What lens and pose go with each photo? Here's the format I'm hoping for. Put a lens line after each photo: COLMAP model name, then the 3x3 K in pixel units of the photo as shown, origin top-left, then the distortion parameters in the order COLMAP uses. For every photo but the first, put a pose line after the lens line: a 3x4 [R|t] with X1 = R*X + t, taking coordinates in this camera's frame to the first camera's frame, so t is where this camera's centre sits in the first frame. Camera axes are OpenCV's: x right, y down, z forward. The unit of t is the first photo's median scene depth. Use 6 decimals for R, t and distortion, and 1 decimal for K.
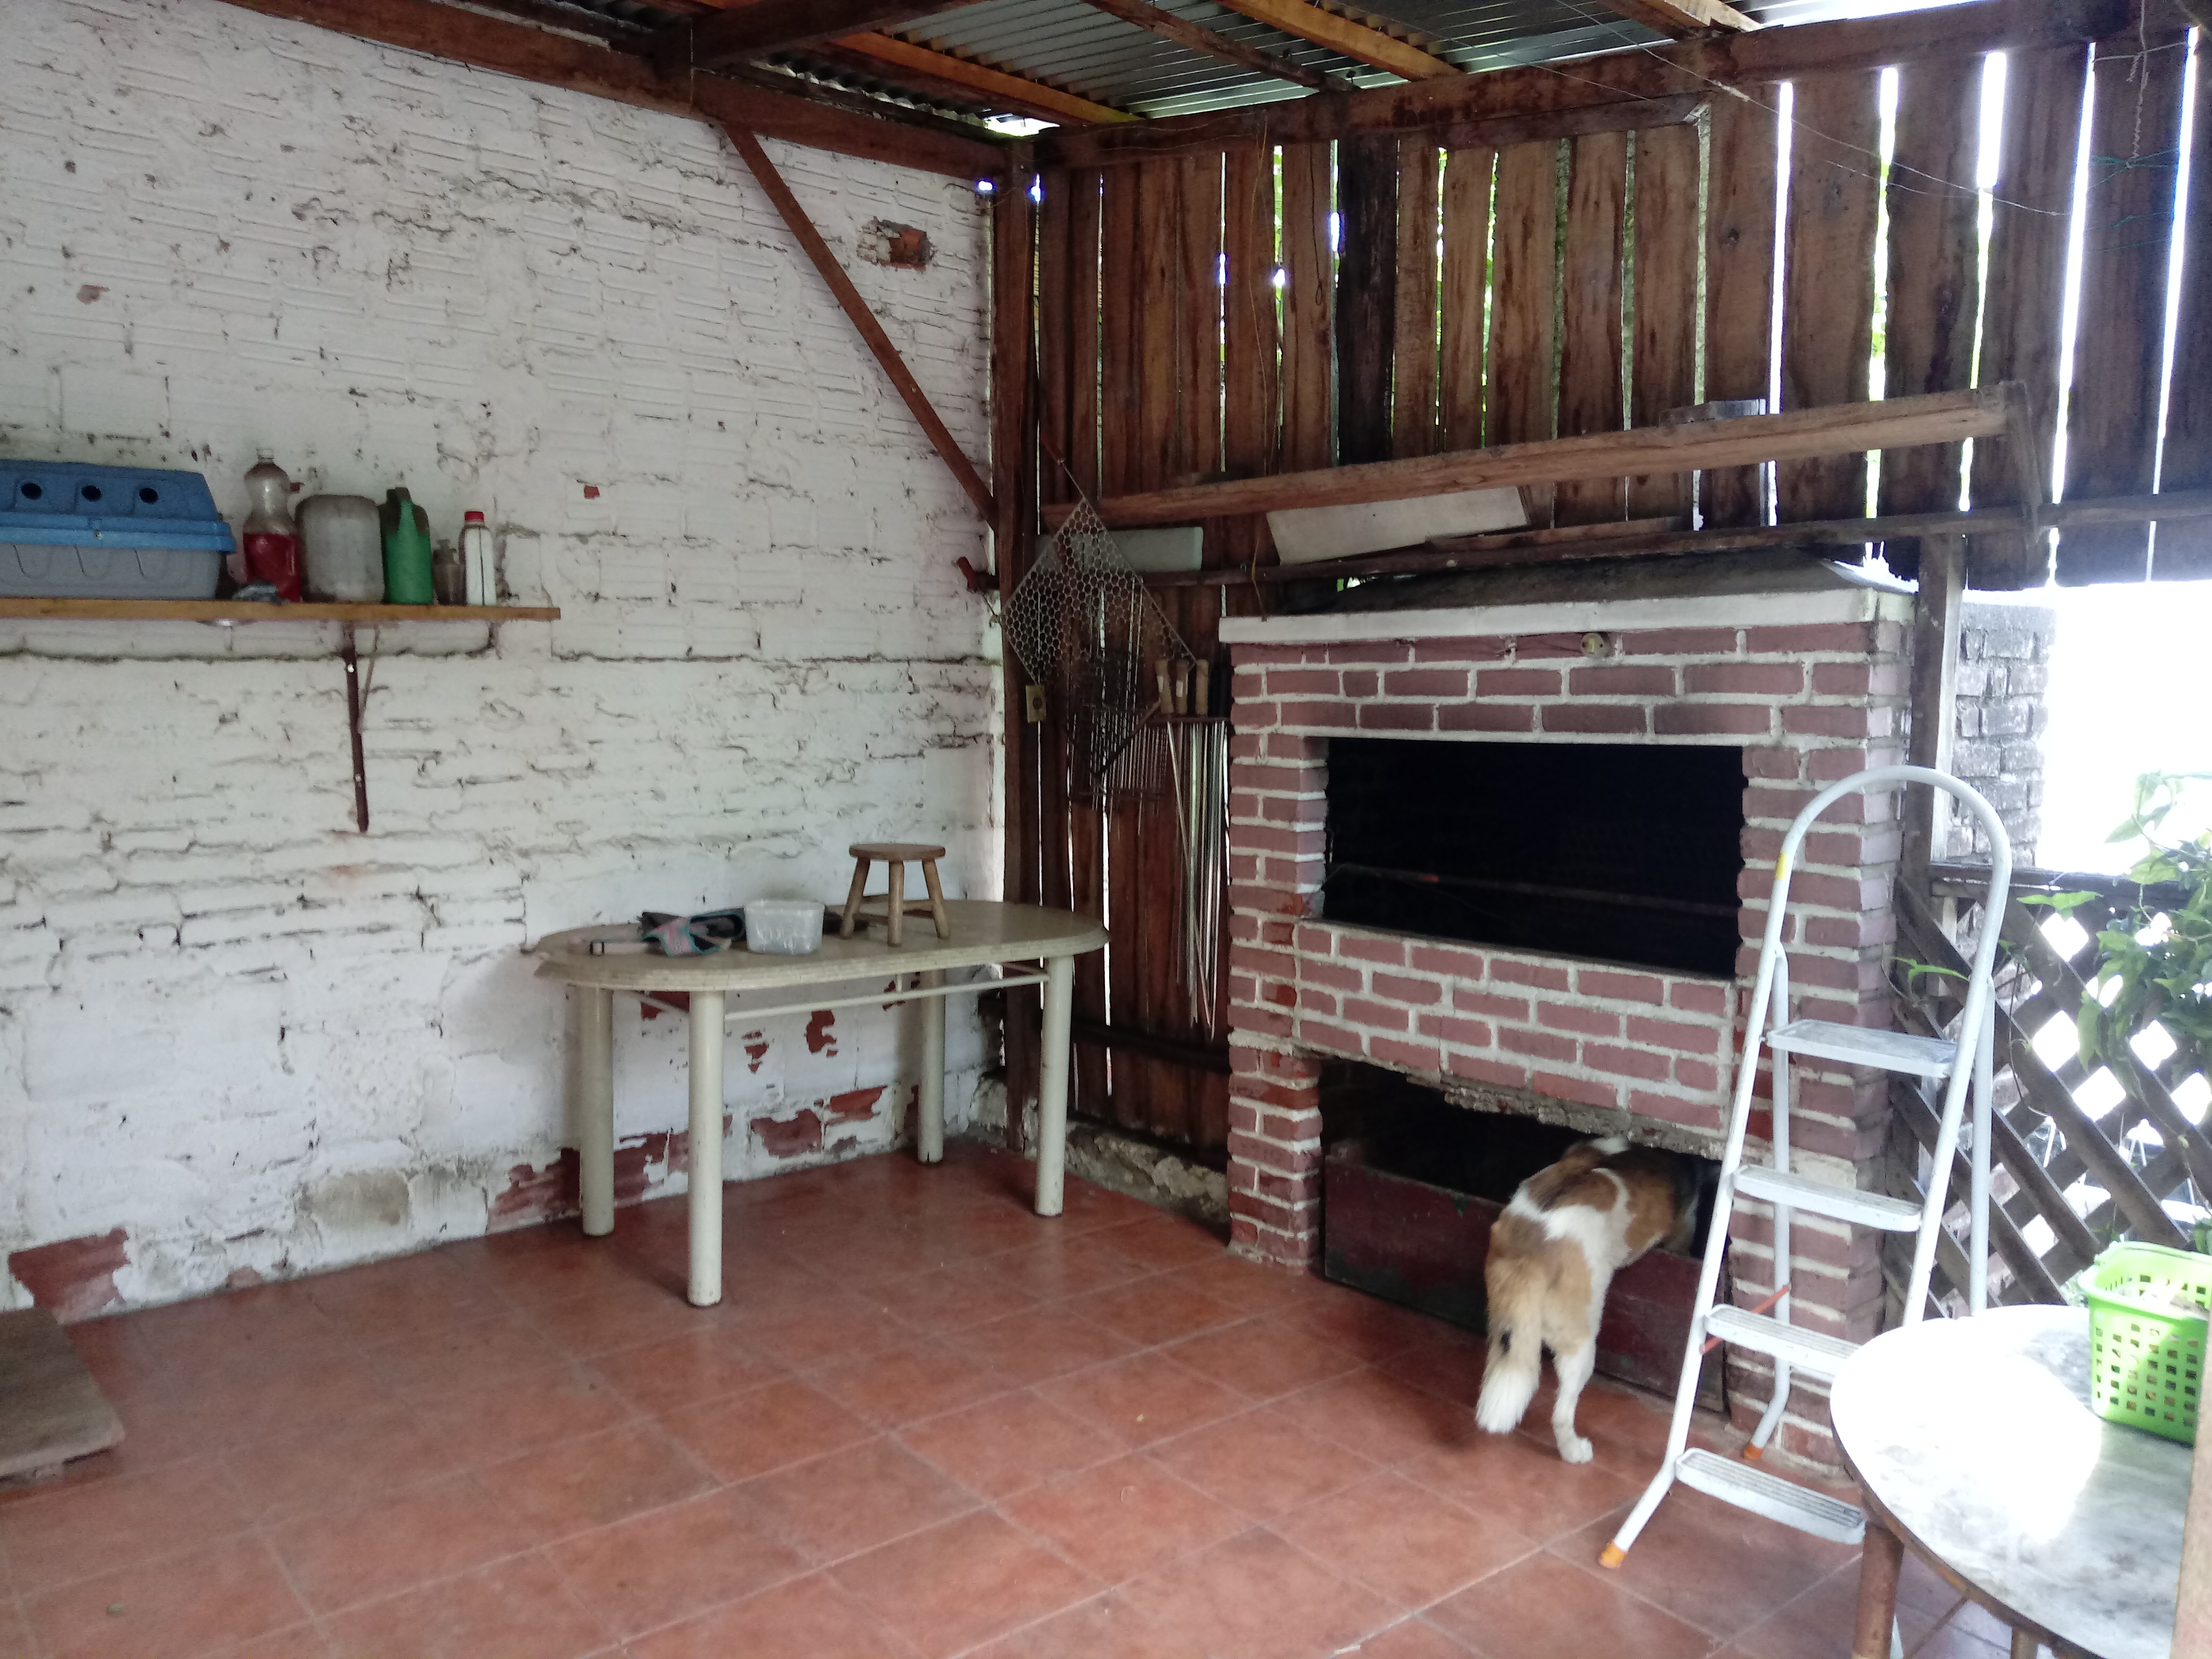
lens RADIAL K [[1603.0, 0, 1093.3], [0, 1603.0, 830.2], [0, 0, 1]] dist [0.003752, -0.012281]
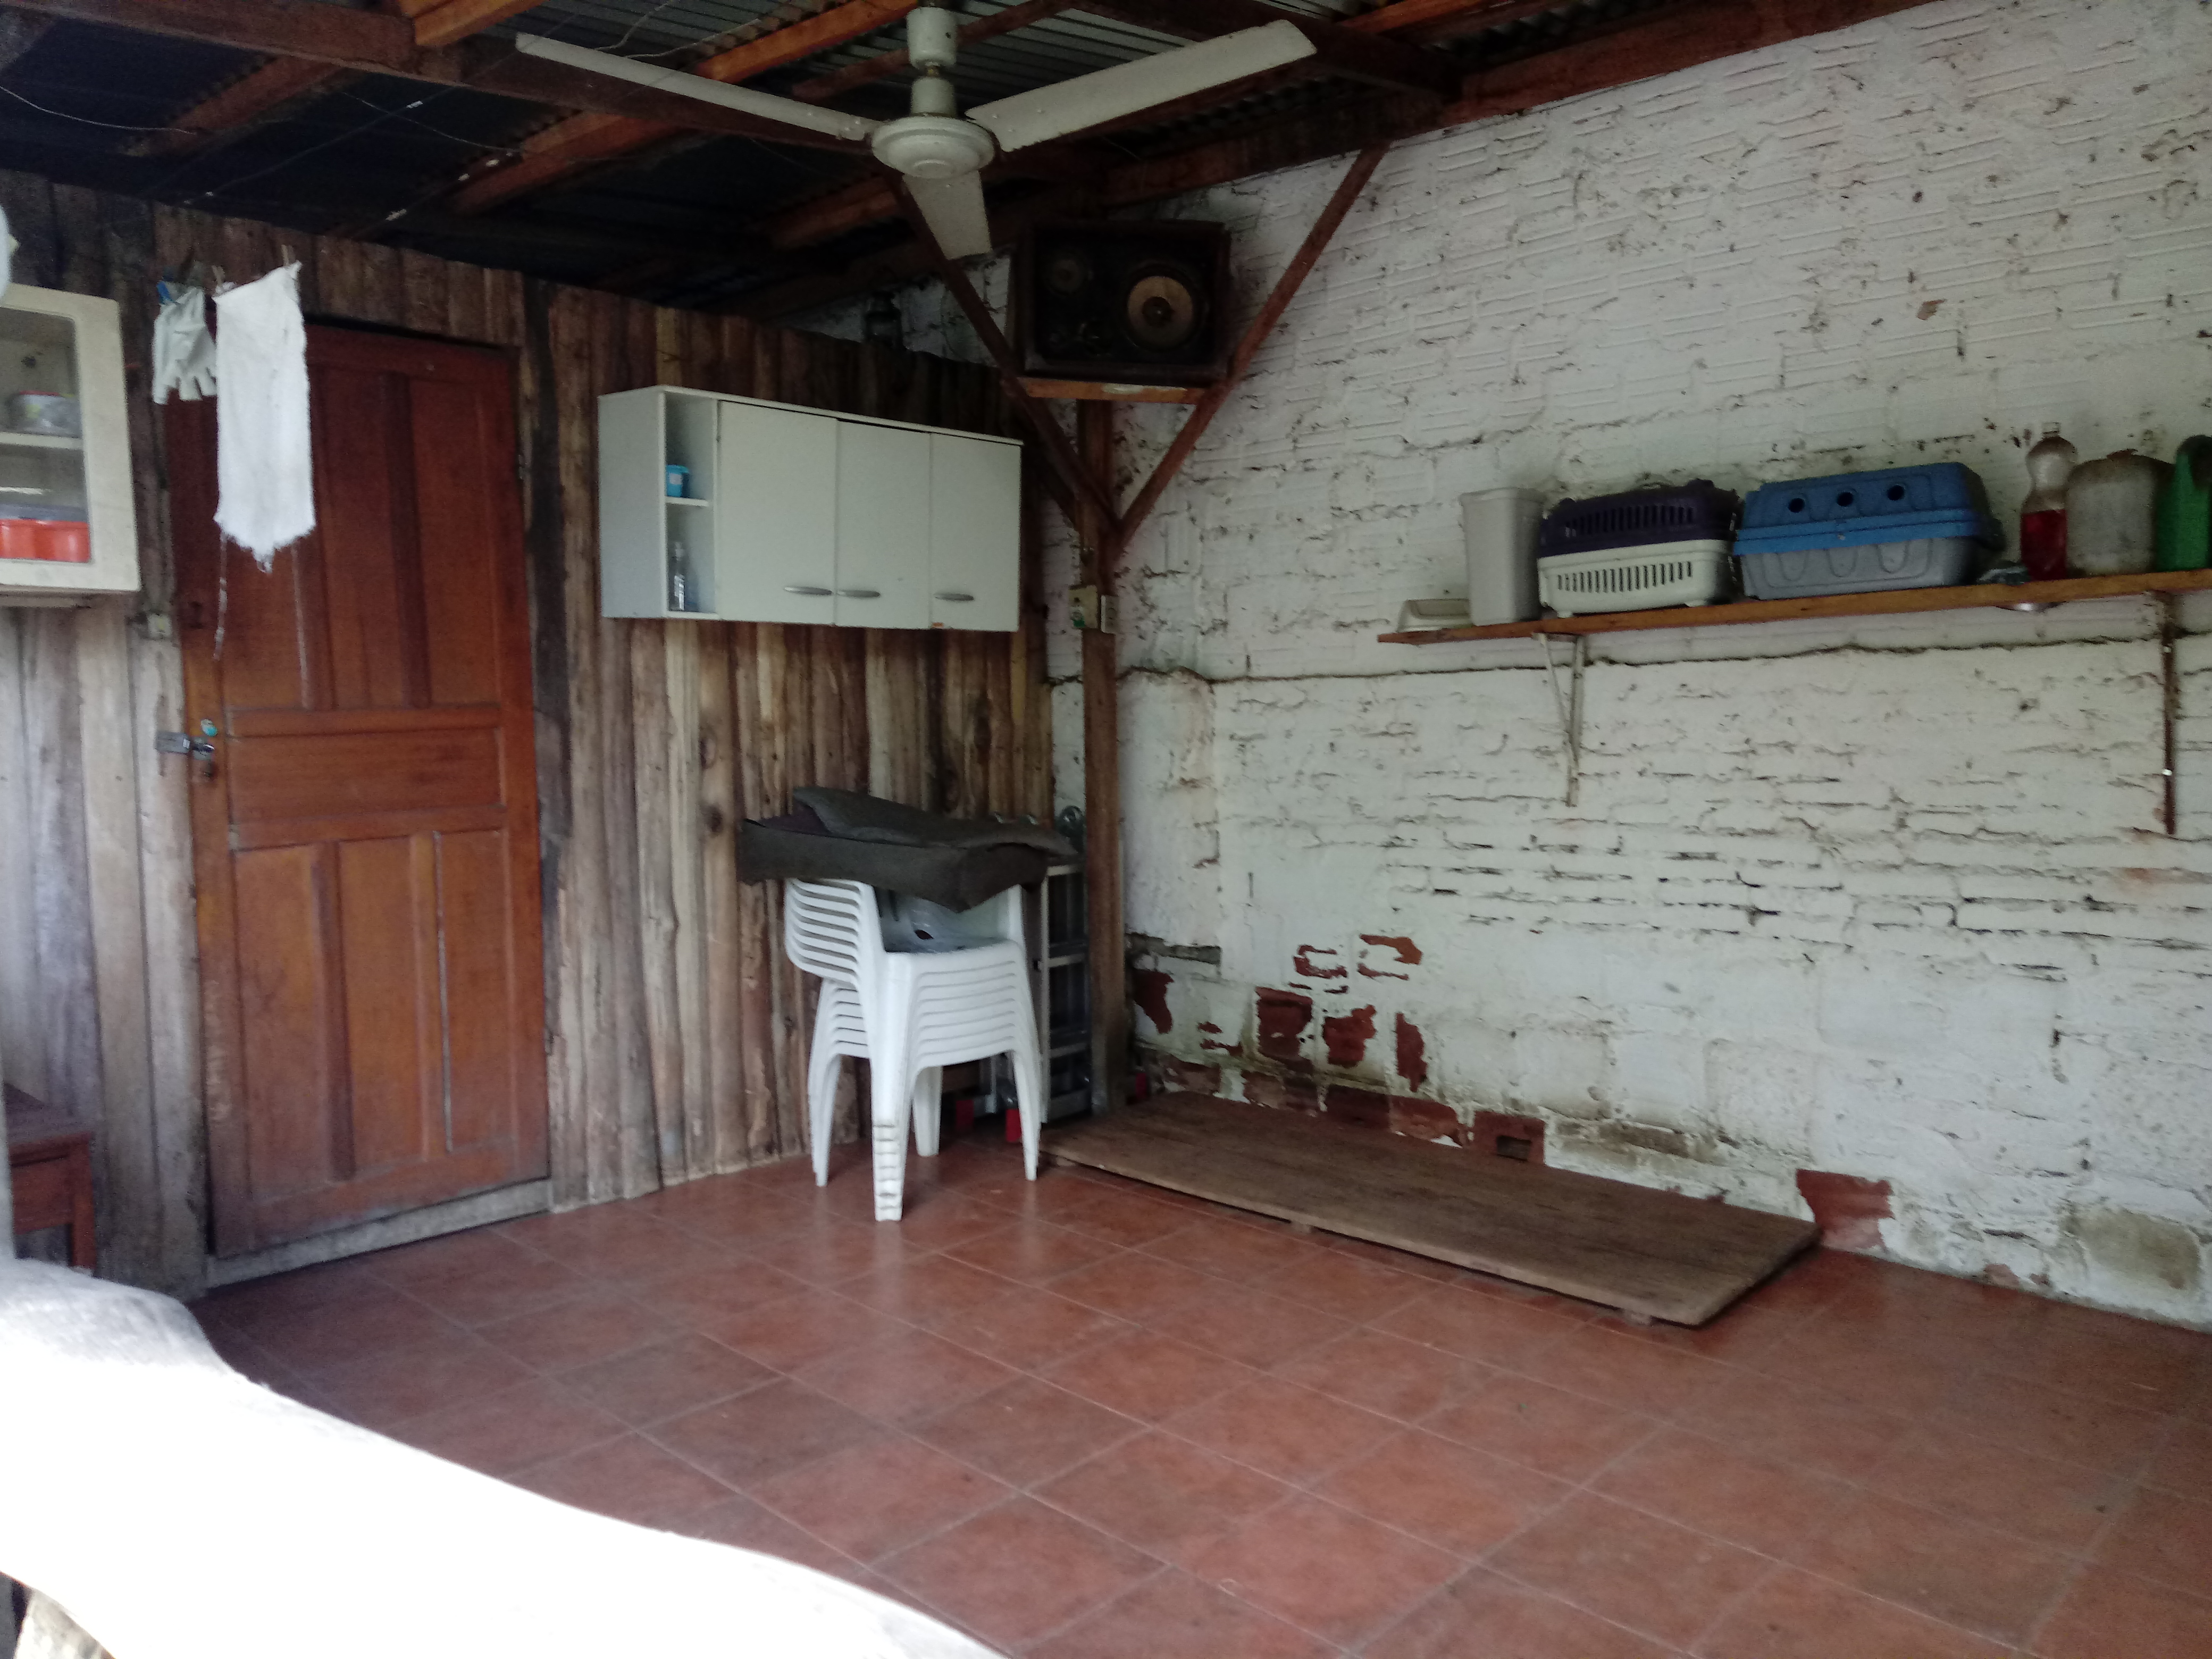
lens RADIAL K [[1603.0, 0, 1093.3], [0, 1603.0, 830.2], [0, 0, 1]] dist [0.003752, -0.012281]
pose [[0.103141, 0.064107, -0.992599, 0.384273], [-0.079346, 0.995271, 0.056035, -0.003417], [0.991497, 0.072979, 0.107740, 0.337391]]
